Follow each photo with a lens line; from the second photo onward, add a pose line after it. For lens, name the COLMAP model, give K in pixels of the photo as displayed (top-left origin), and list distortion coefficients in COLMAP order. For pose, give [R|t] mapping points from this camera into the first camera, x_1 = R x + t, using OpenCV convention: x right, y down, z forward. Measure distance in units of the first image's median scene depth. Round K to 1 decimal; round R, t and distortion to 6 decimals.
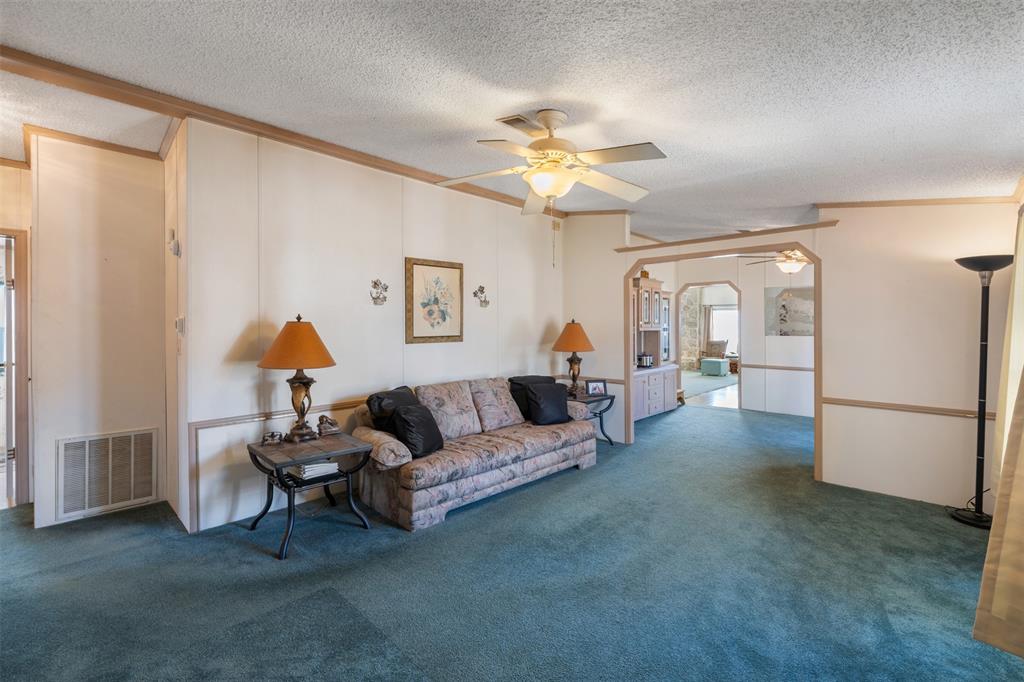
lens RADIAL K [[461.6, 0, 517.9], [0, 461.6, 318.6], [0, 0, 1]] dist [-0.000278, 0.000376]
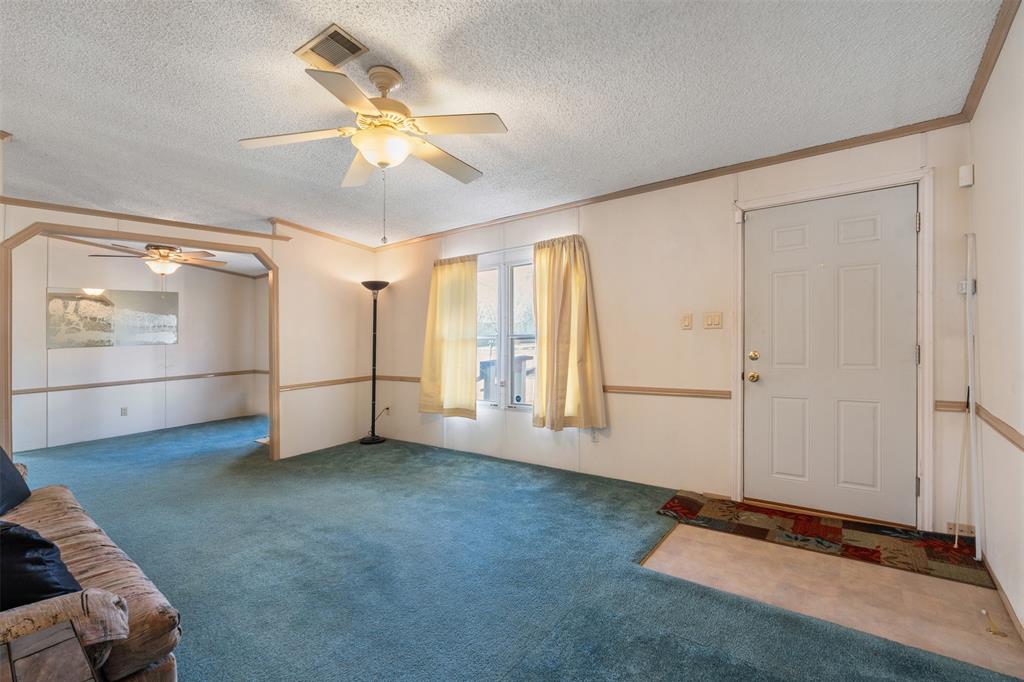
lens RADIAL K [[461.6, 0, 512.2], [0, 461.6, 344.3], [0, 0, 1]] dist [-0.000278, 0.000376]
pose [[-0.100807, -0.028298, 0.994503, -0.703217], [0.024212, 0.999230, 0.030887, 0.053220], [-0.994611, 0.027193, -0.100045, 0.675348]]
